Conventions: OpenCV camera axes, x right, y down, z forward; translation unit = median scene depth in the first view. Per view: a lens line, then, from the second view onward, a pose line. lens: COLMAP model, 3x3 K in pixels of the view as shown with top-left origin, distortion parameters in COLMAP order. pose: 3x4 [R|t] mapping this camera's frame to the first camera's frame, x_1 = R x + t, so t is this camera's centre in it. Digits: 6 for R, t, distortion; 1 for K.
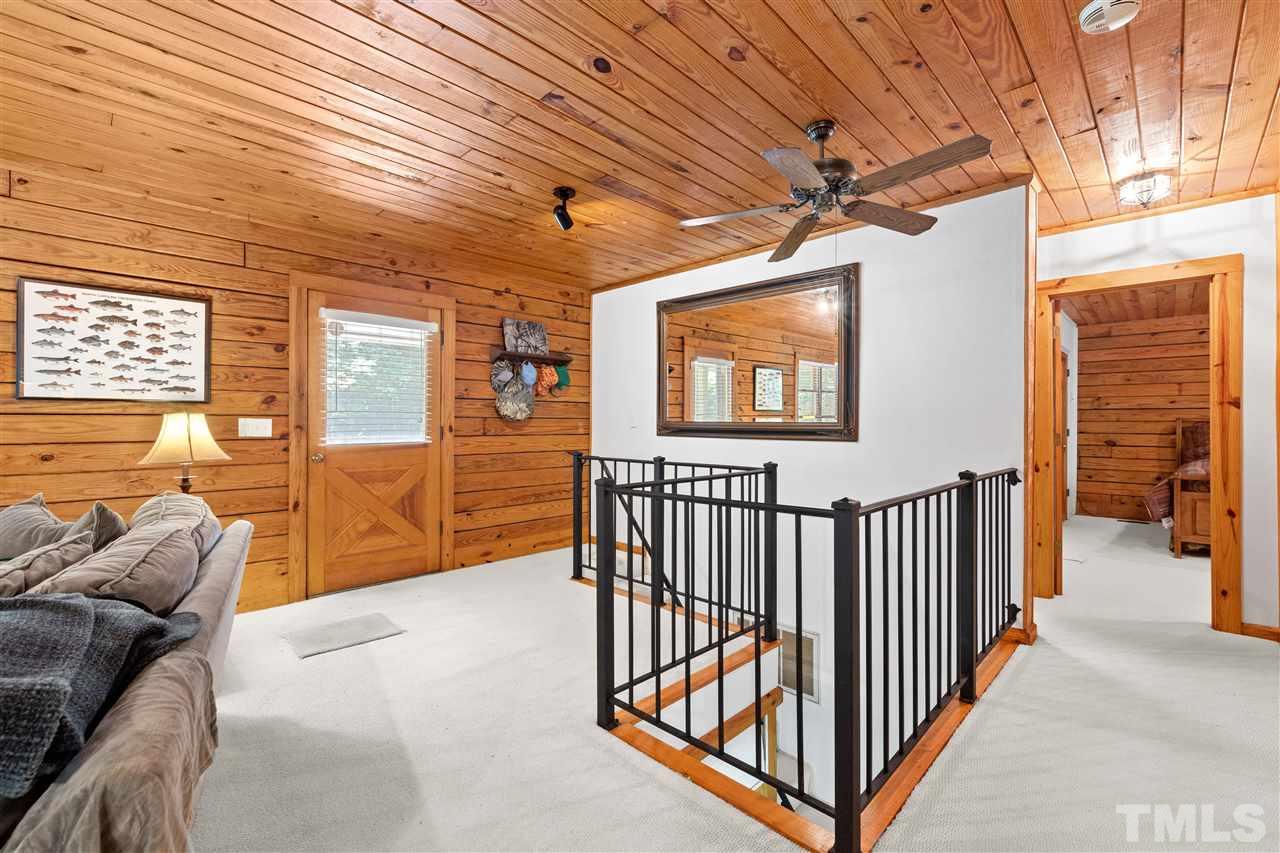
lens RADIAL K [[552.1, 0, 642.3], [0, 552.1, 423.4], [0, 0, 1]] dist [0.000802, -0.000515]
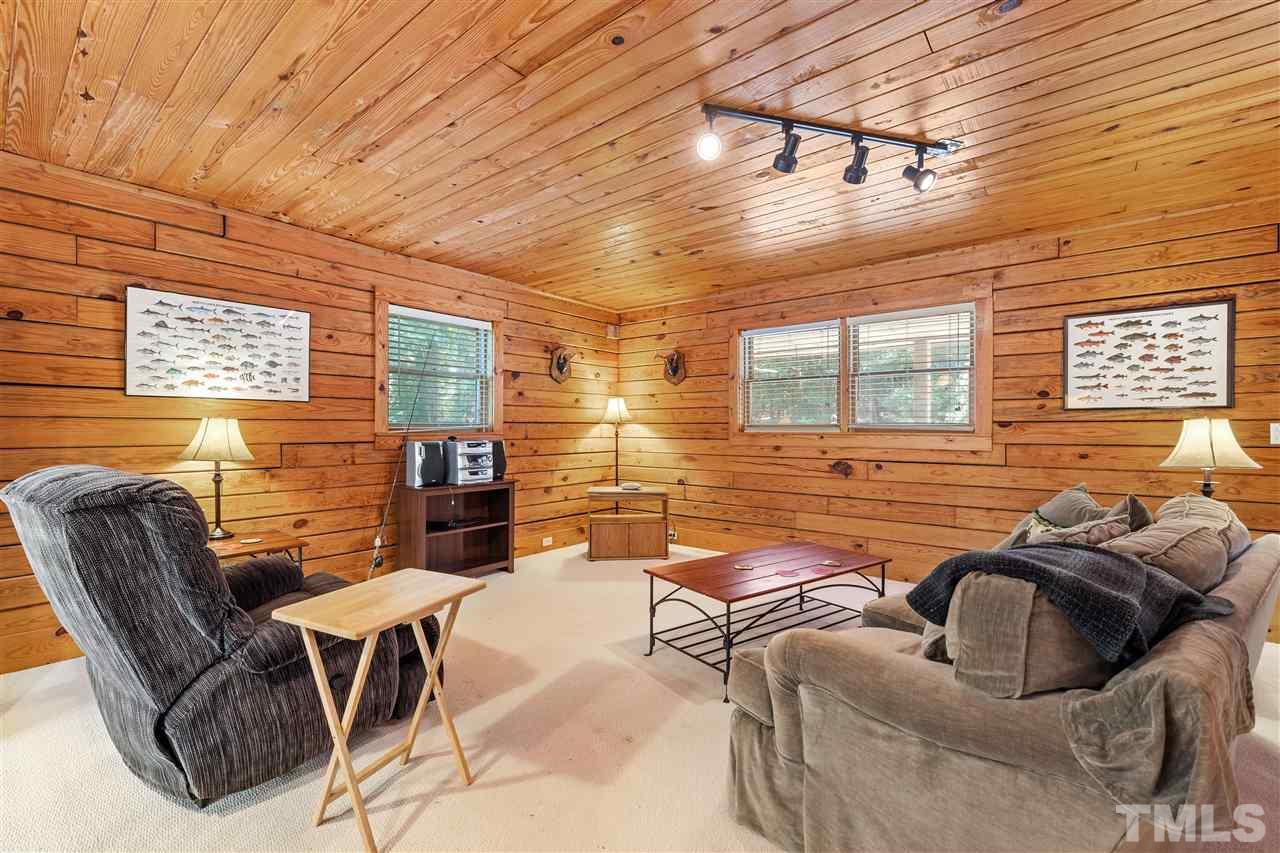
lens RADIAL K [[552.1, 0, 640.4], [0, 552.1, 426.9], [0, 0, 1]] dist [0.000802, -0.000515]
pose [[0.091403, -0.002030, -0.995812, 0.107340], [-0.001791, 0.999996, -0.002203, 0.000099], [0.995812, 0.001985, 0.091399, -0.158301]]
